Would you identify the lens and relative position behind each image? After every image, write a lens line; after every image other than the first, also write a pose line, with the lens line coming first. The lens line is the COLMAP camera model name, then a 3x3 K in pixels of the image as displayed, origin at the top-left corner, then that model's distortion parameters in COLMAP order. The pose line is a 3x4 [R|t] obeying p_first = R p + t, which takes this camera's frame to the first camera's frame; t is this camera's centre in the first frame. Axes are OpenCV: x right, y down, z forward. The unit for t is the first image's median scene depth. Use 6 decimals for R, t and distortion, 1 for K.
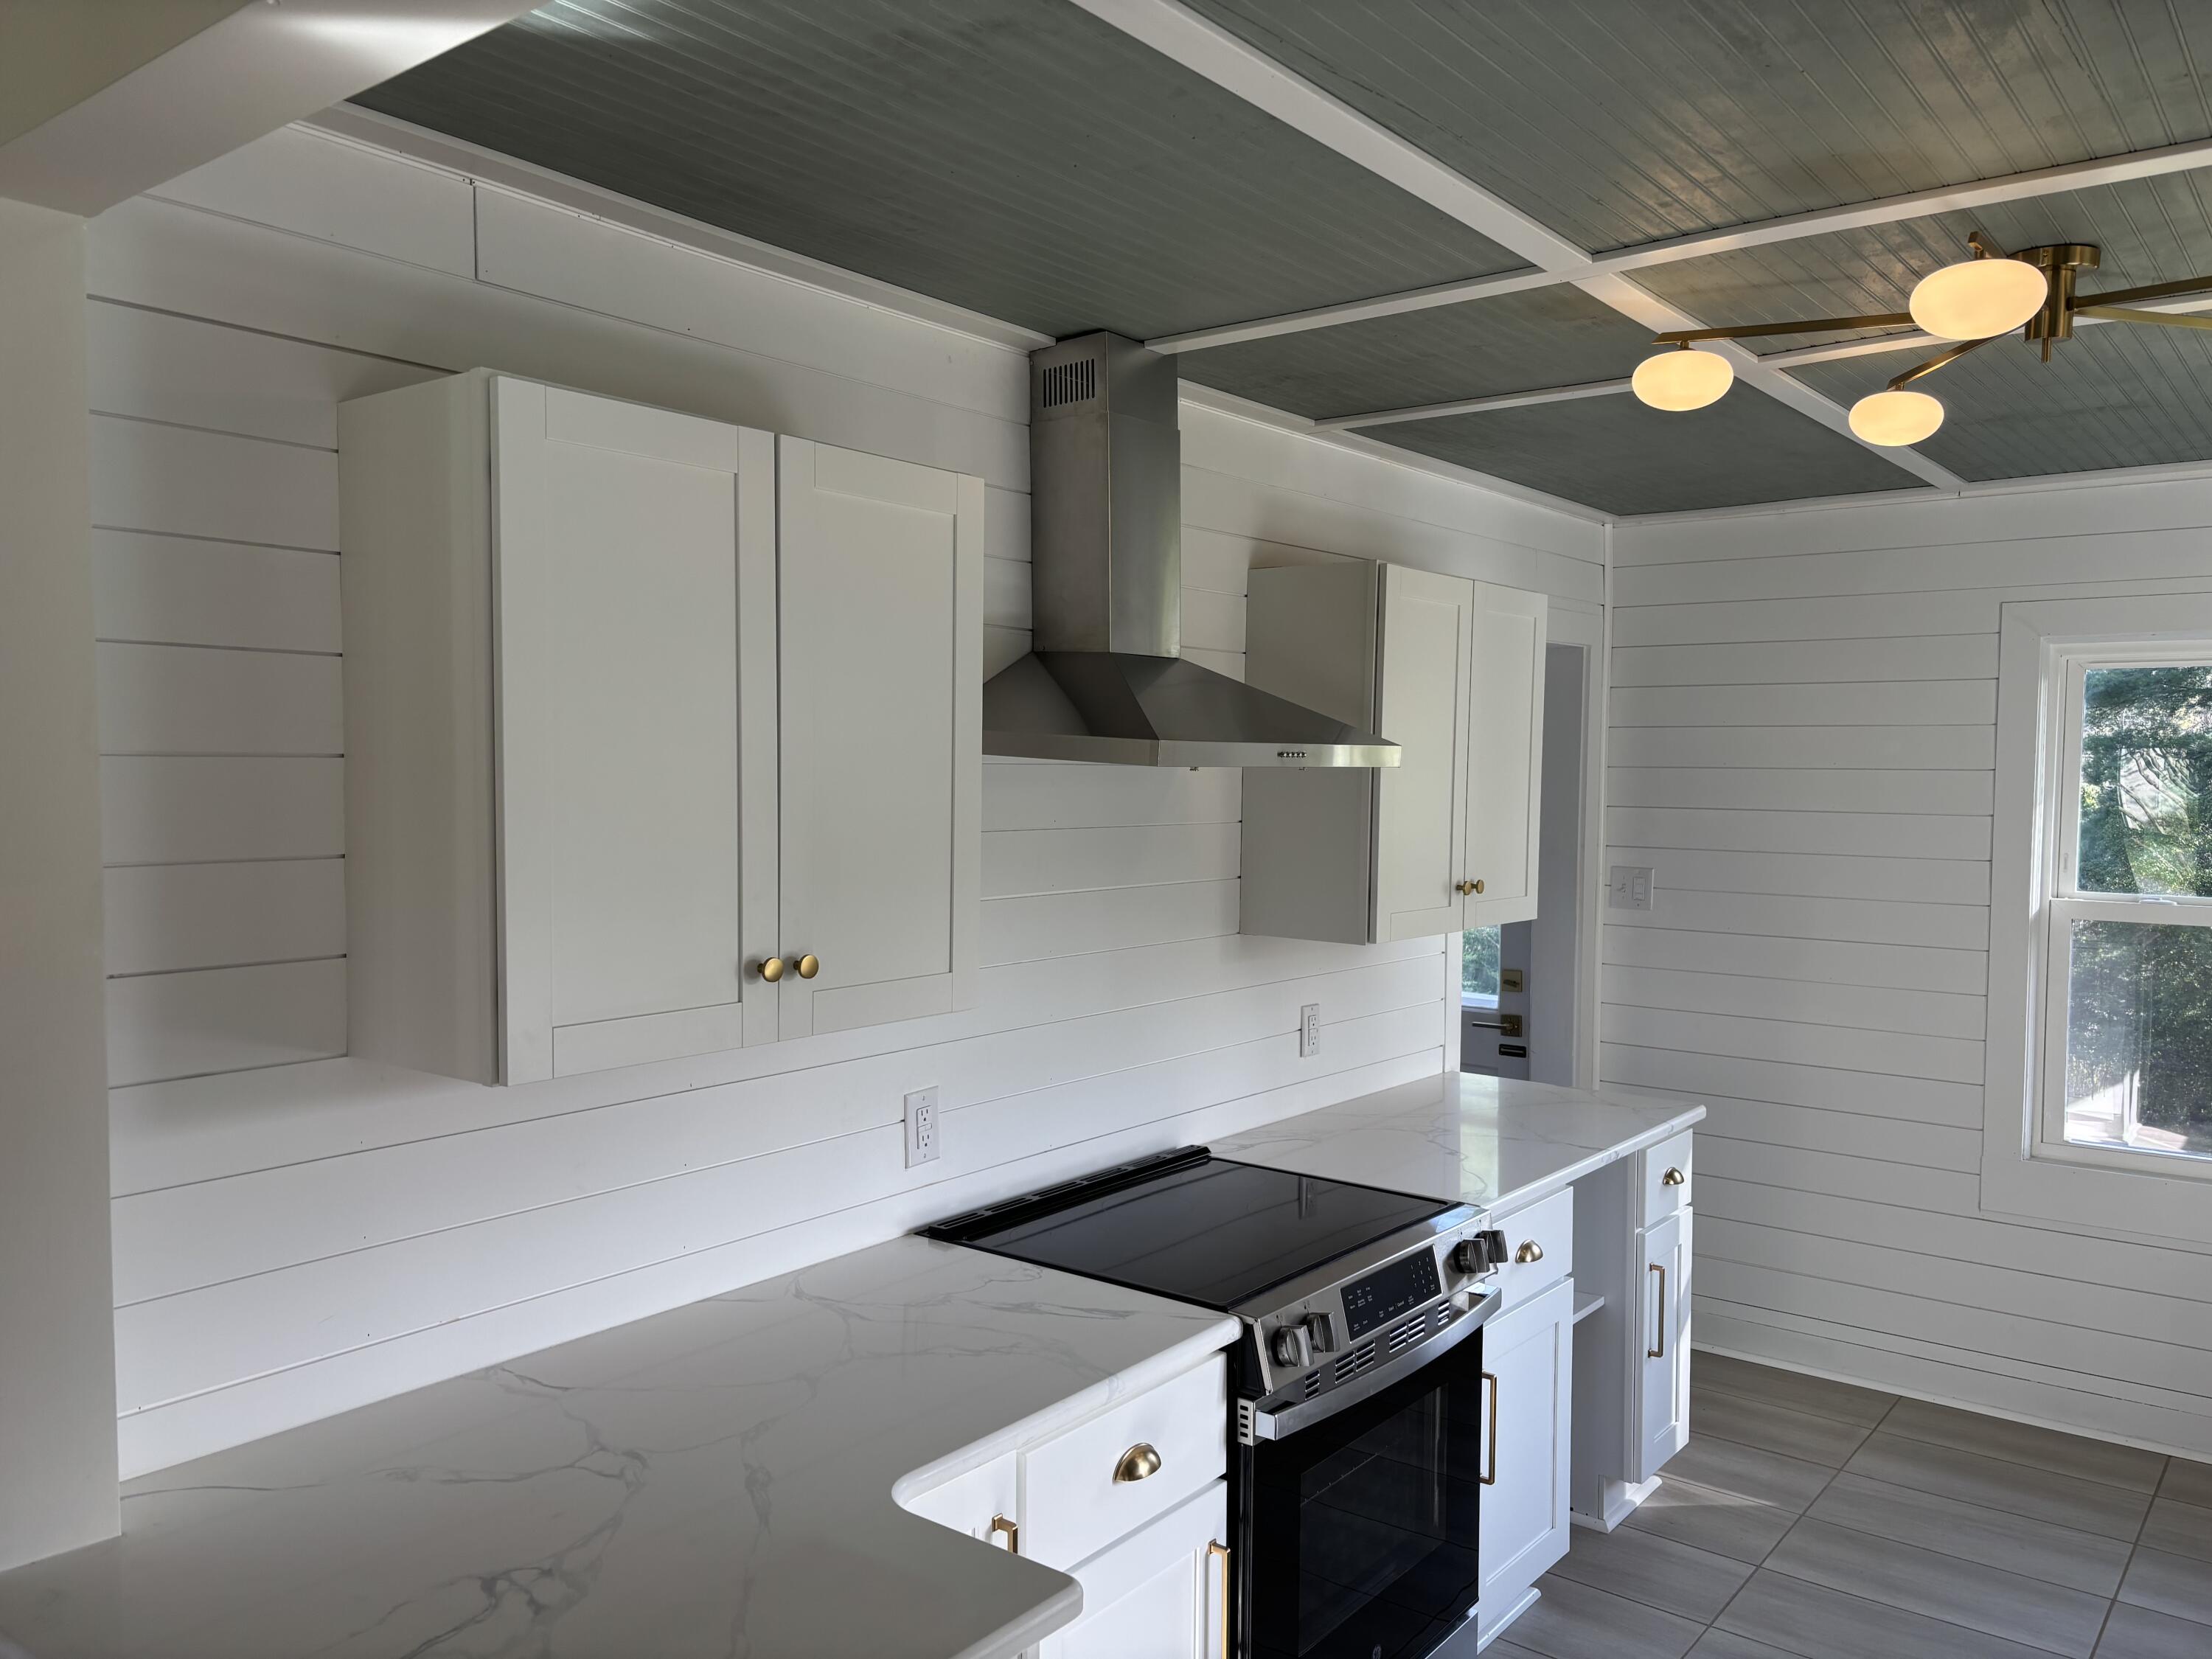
lens RADIAL K [[1668.6, 0, 1079.3], [0, 1668.6, 837.0], [0, 0, 1]] dist [0.067035, 0.000642]
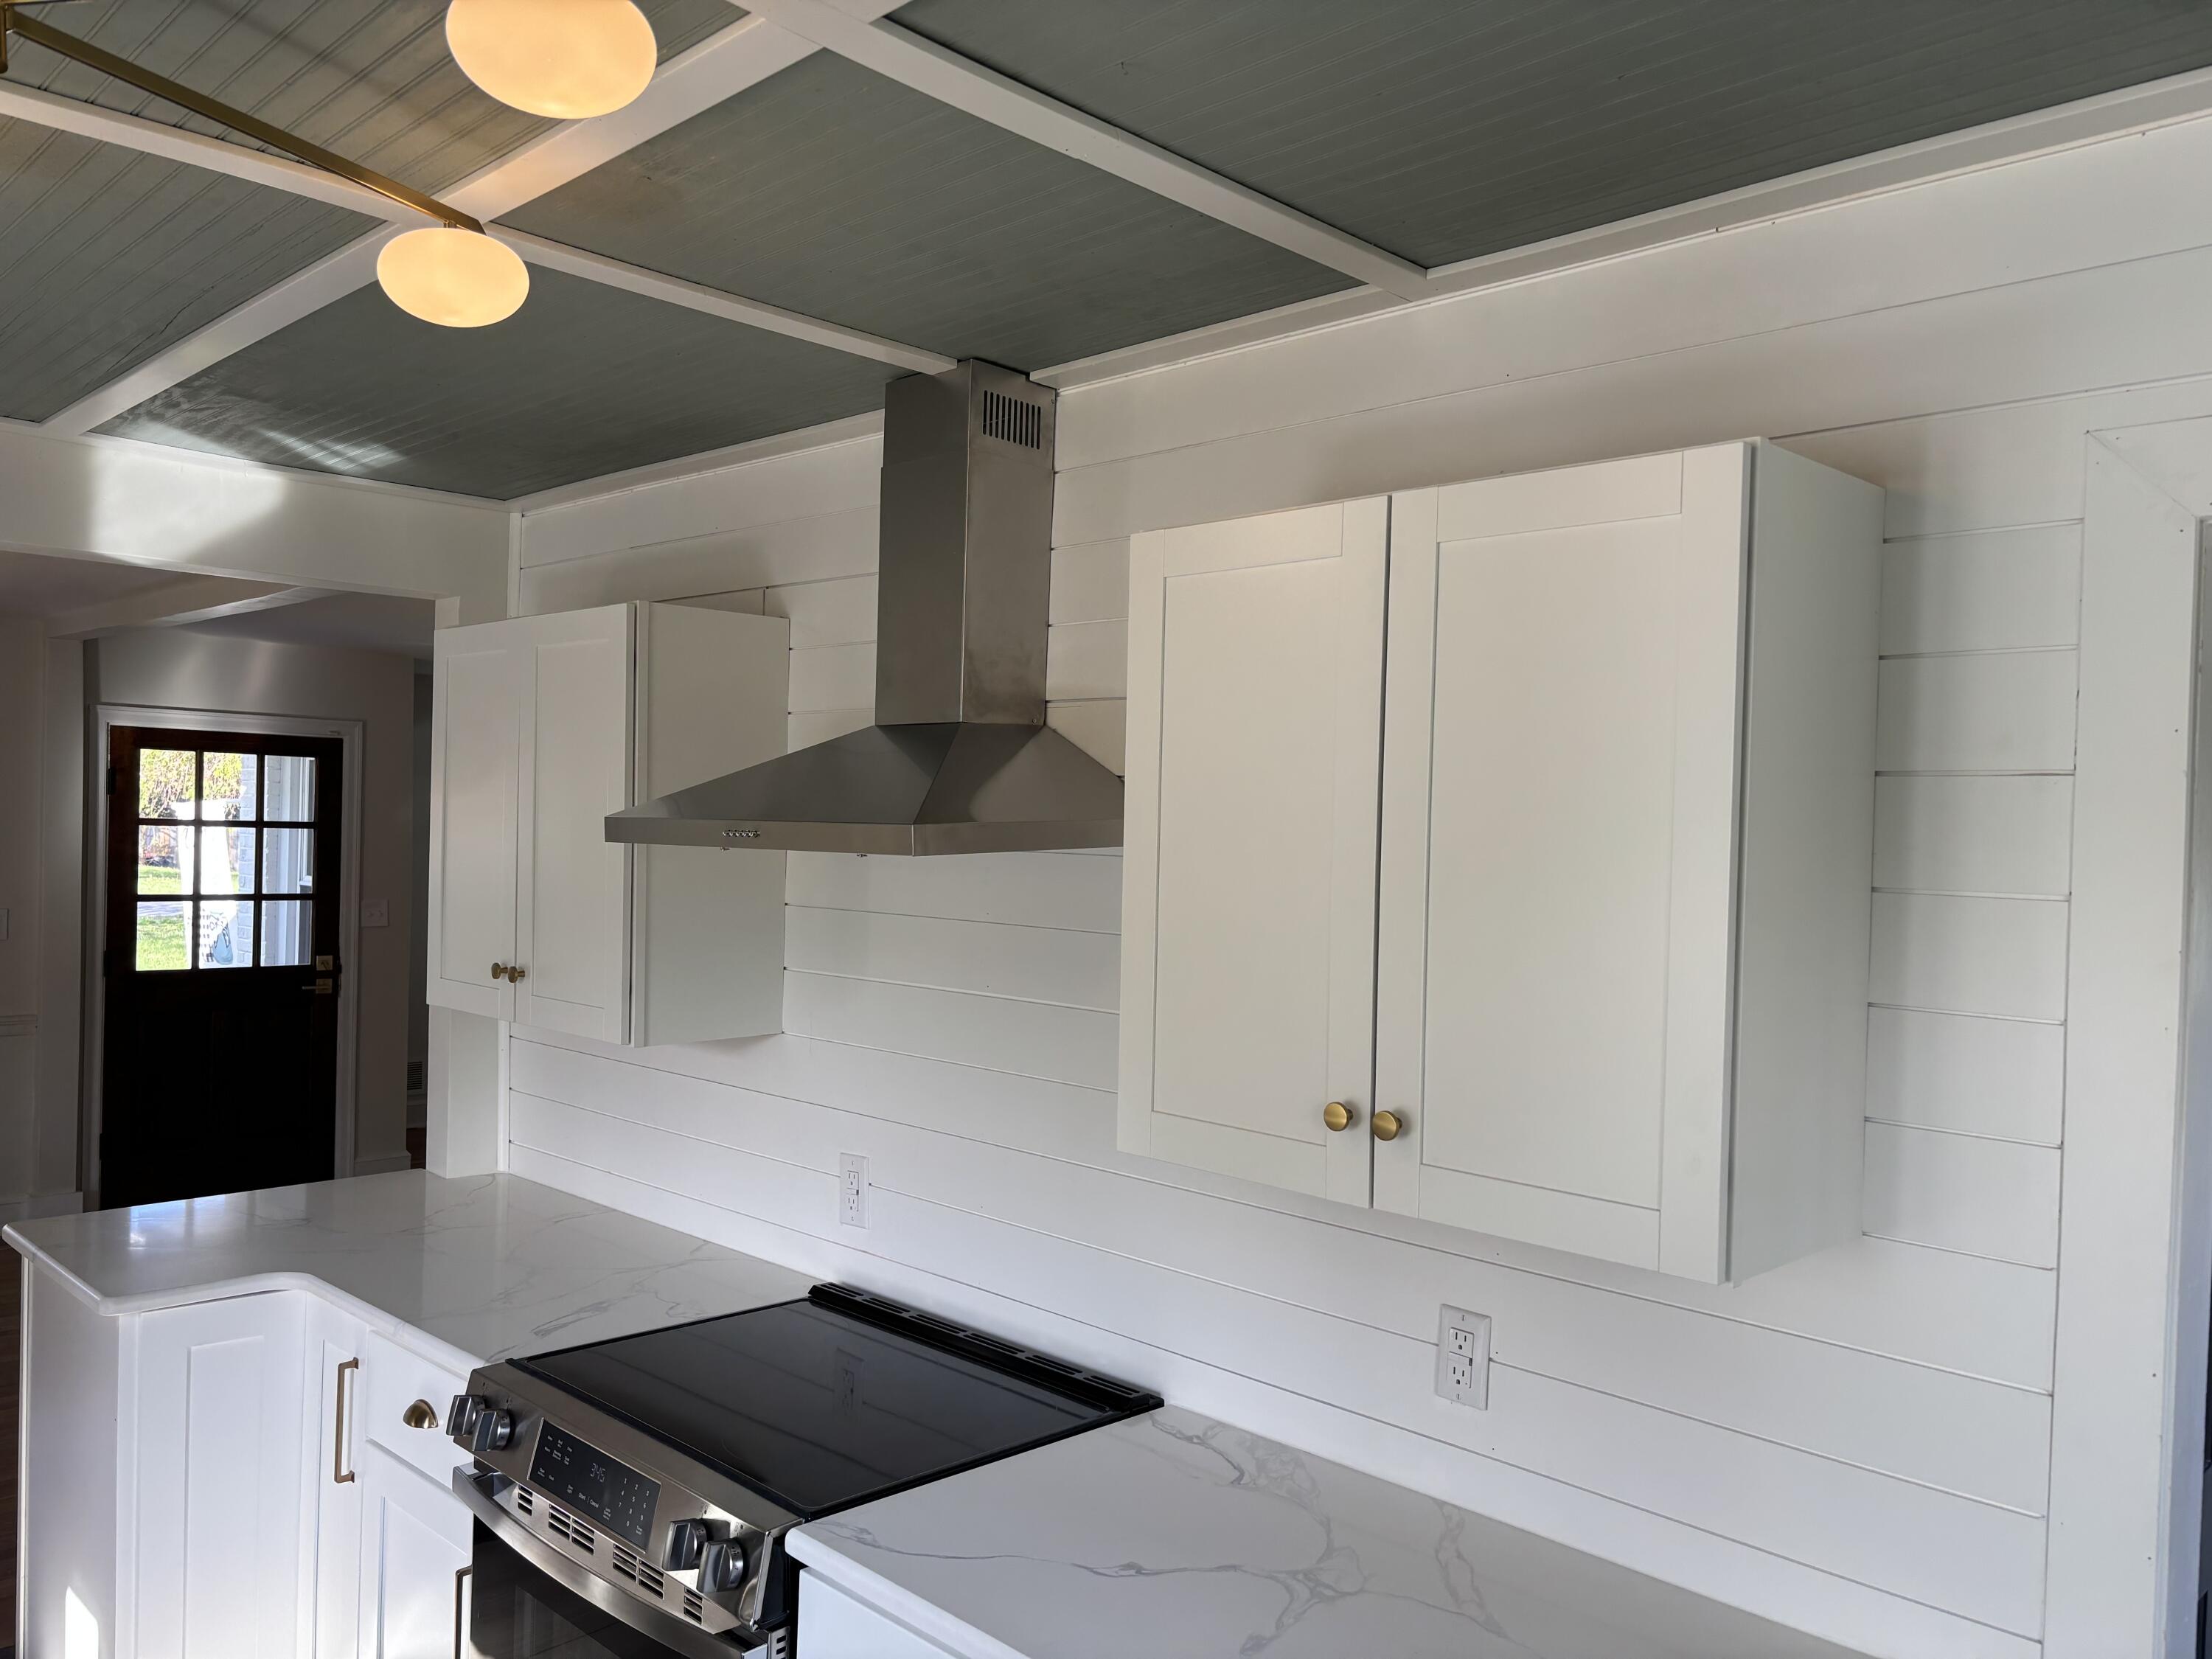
lens RADIAL K [[1668.6, 0, 1079.3], [0, 1668.6, 837.0], [0, 0, 1]] dist [0.067035, 0.000642]
pose [[-0.118951, -0.008658, -0.992862, 1.007956], [-0.074009, 0.997258, 0.000170, -0.062820], [0.990138, 0.073501, -0.119266, 1.345540]]
